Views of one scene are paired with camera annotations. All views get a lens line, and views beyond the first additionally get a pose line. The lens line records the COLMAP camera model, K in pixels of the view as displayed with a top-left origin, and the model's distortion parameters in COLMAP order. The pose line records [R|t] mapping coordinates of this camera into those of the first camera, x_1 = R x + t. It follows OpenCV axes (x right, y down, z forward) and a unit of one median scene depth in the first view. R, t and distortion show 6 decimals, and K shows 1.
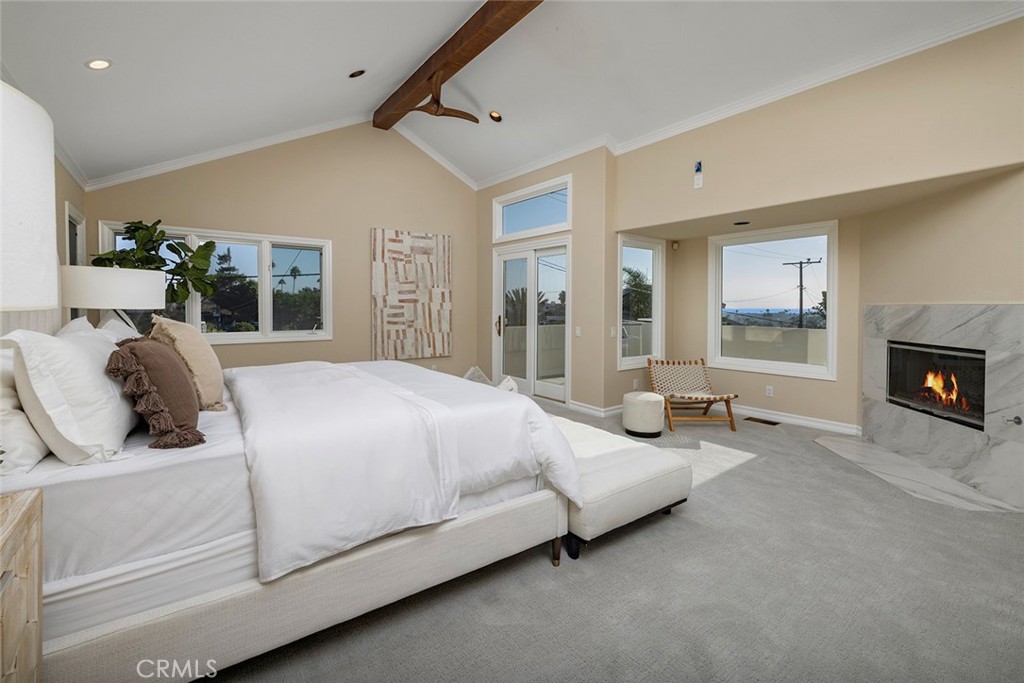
lens RADIAL K [[441.7, 0, 511.3], [0, 441.7, 311.8], [0, 0, 1]] dist [-0.000099, -0.000131]
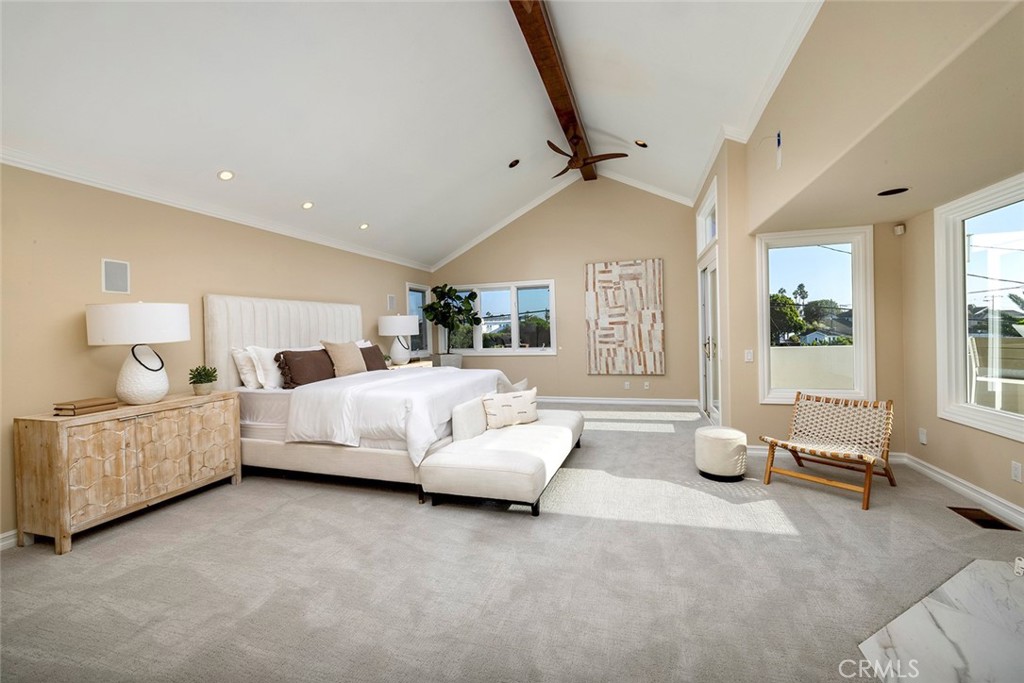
lens RADIAL K [[432.2, 0, 510.1], [0, 432.2, 334.0], [0, 0, 1]] dist [0.000656, 0.000034]
pose [[0.582941, -0.008819, -0.812466, 0.507913], [0.017961, 0.999837, 0.002033, -0.003879], [0.812316, -0.015778, 0.583005, 0.130243]]
